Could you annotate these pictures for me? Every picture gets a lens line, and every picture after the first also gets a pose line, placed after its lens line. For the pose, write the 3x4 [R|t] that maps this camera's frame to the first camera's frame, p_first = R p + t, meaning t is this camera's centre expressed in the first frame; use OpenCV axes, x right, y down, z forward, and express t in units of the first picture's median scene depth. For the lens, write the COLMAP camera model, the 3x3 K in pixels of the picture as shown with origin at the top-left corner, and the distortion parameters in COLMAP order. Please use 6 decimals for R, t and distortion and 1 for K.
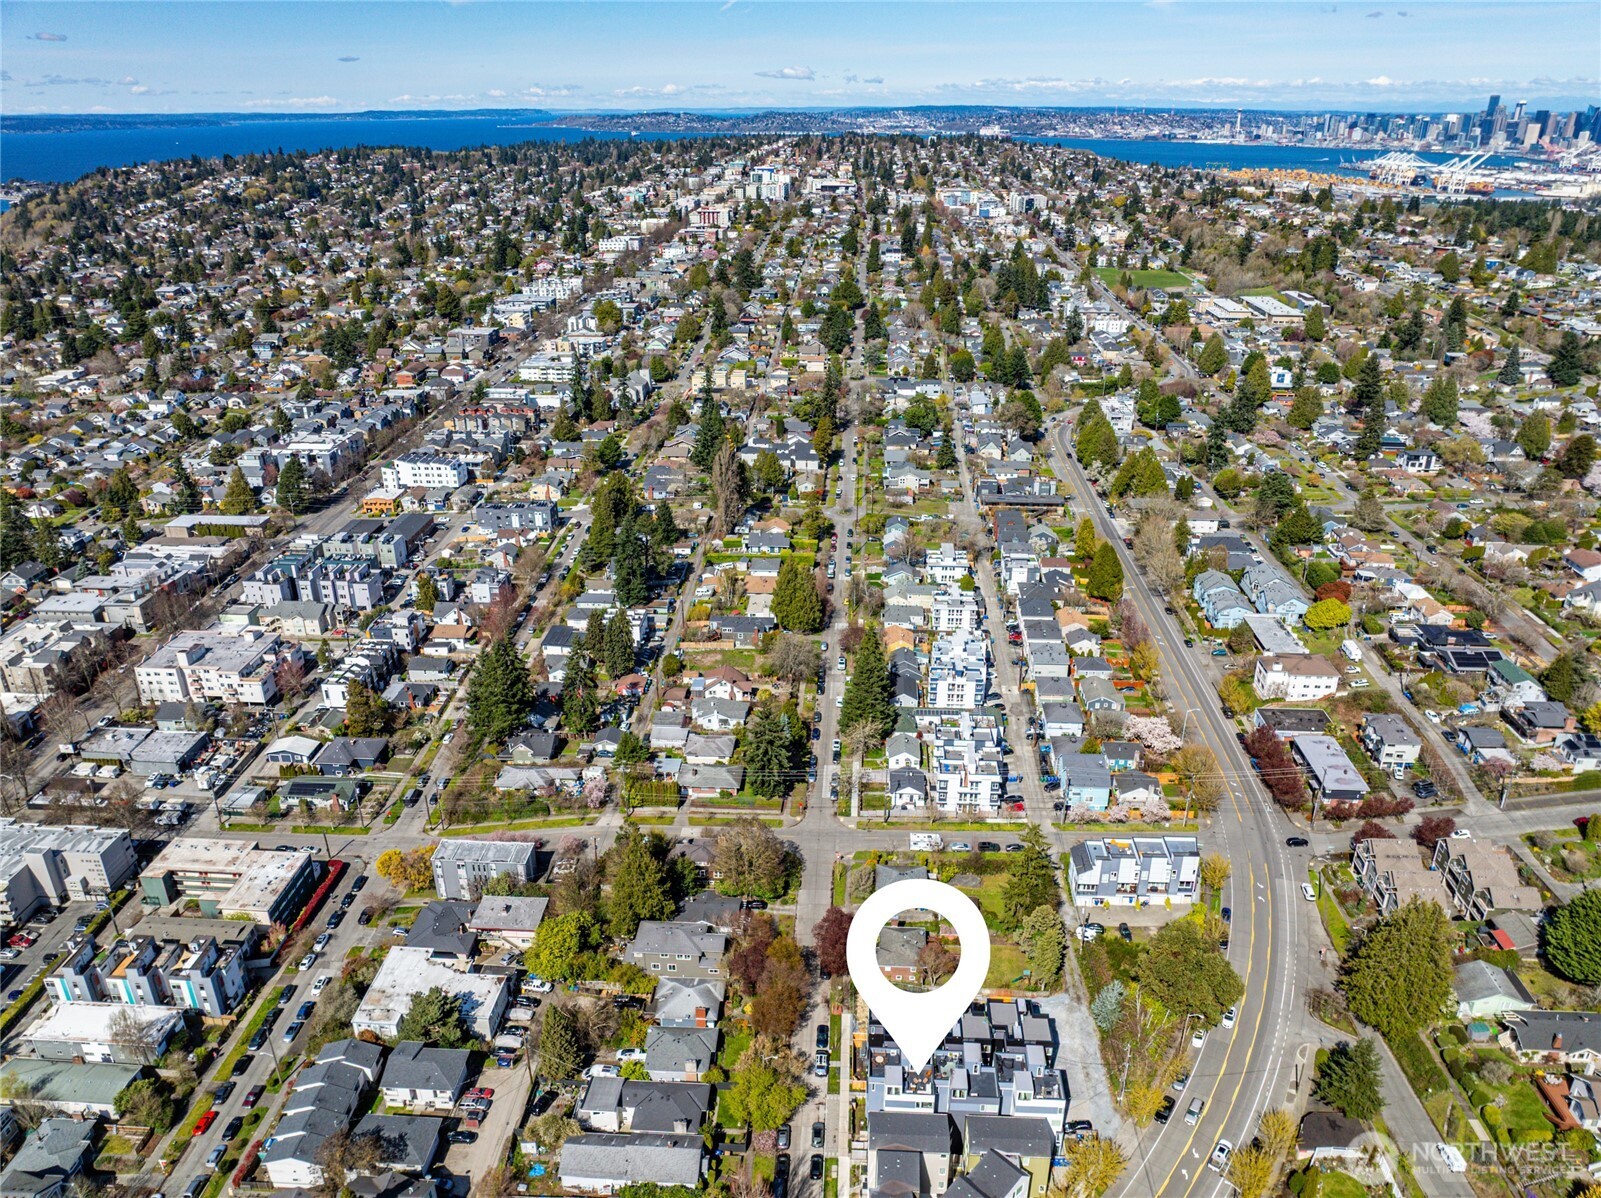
lens RADIAL K [[1133.8, 0, 802.0], [0, 1133.8, 599.9], [0, 0, 1]] dist [-0.045724, 0.016826]
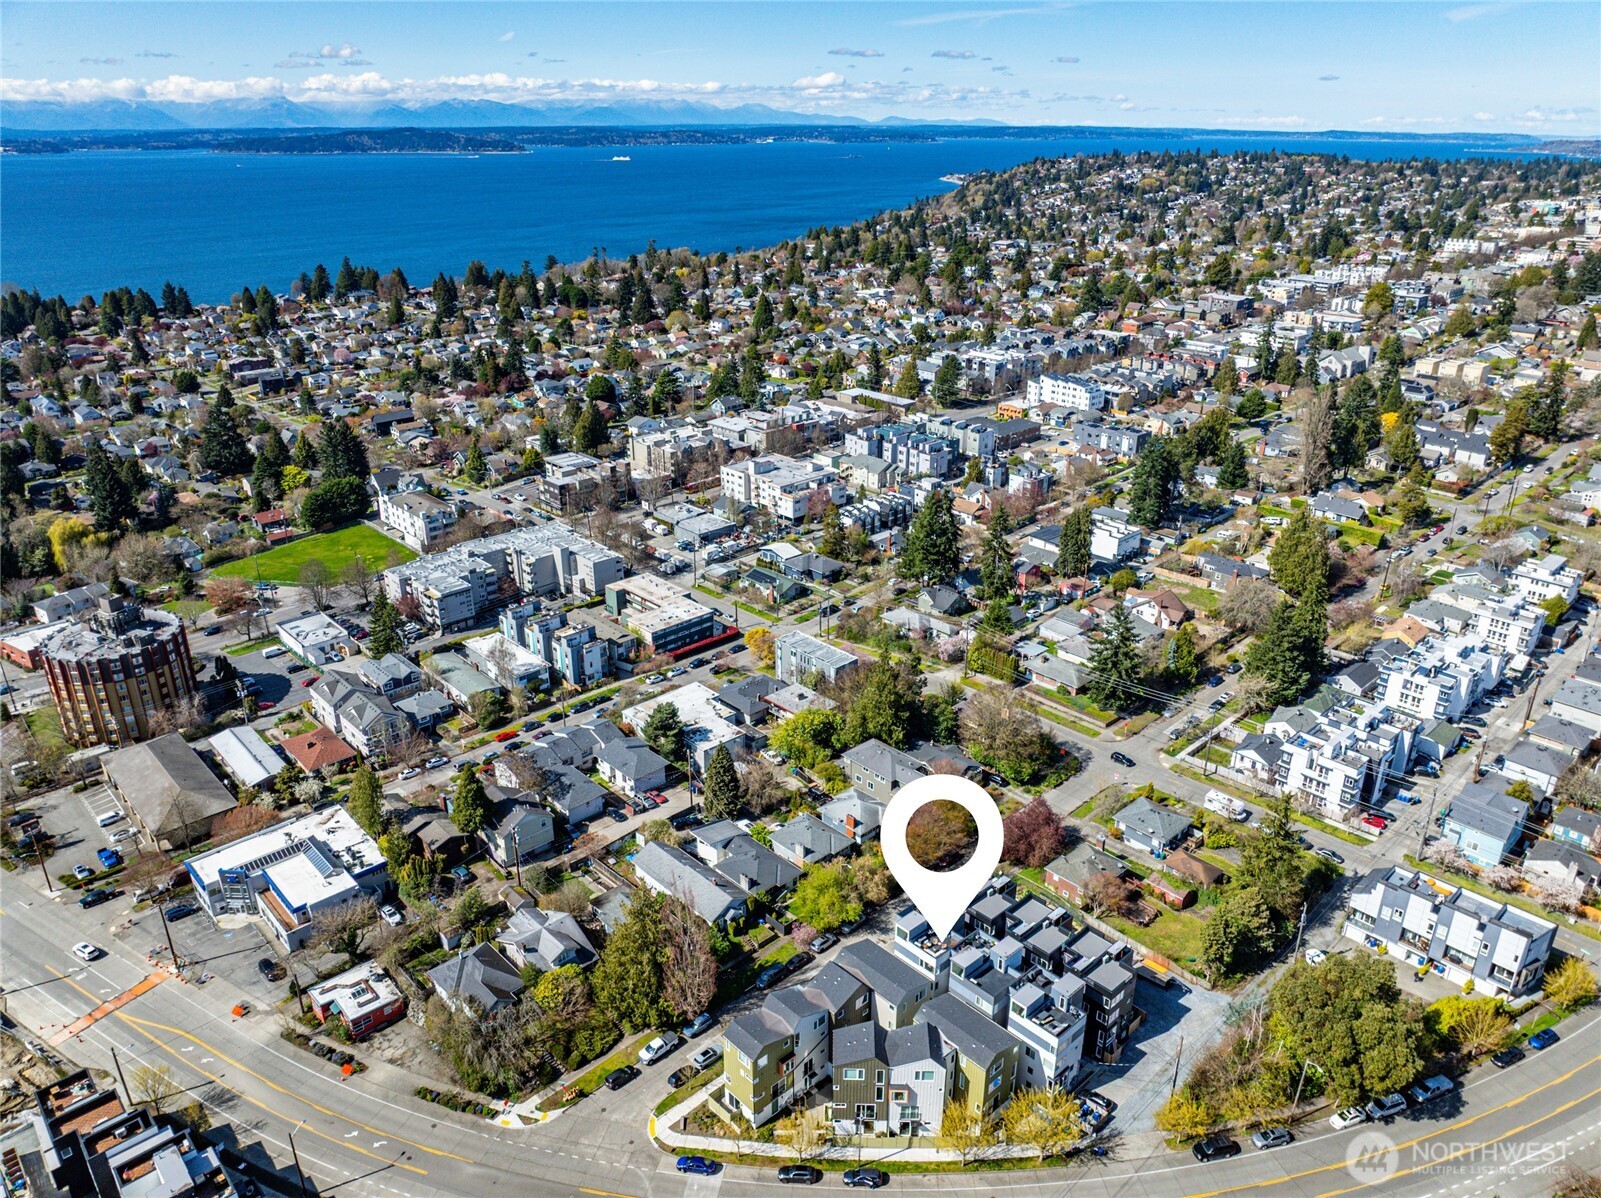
lens RADIAL K [[1133.8, 0, 796.0], [0, 1133.8, 598.0], [0, 0, 1]] dist [-0.045724, 0.016826]
pose [[0.721489, 0.270522, -0.637395, 0.259641], [-0.281831, 0.955553, 0.086541, 0.061113], [0.632476, 0.117199, 0.765662, 0.107699]]
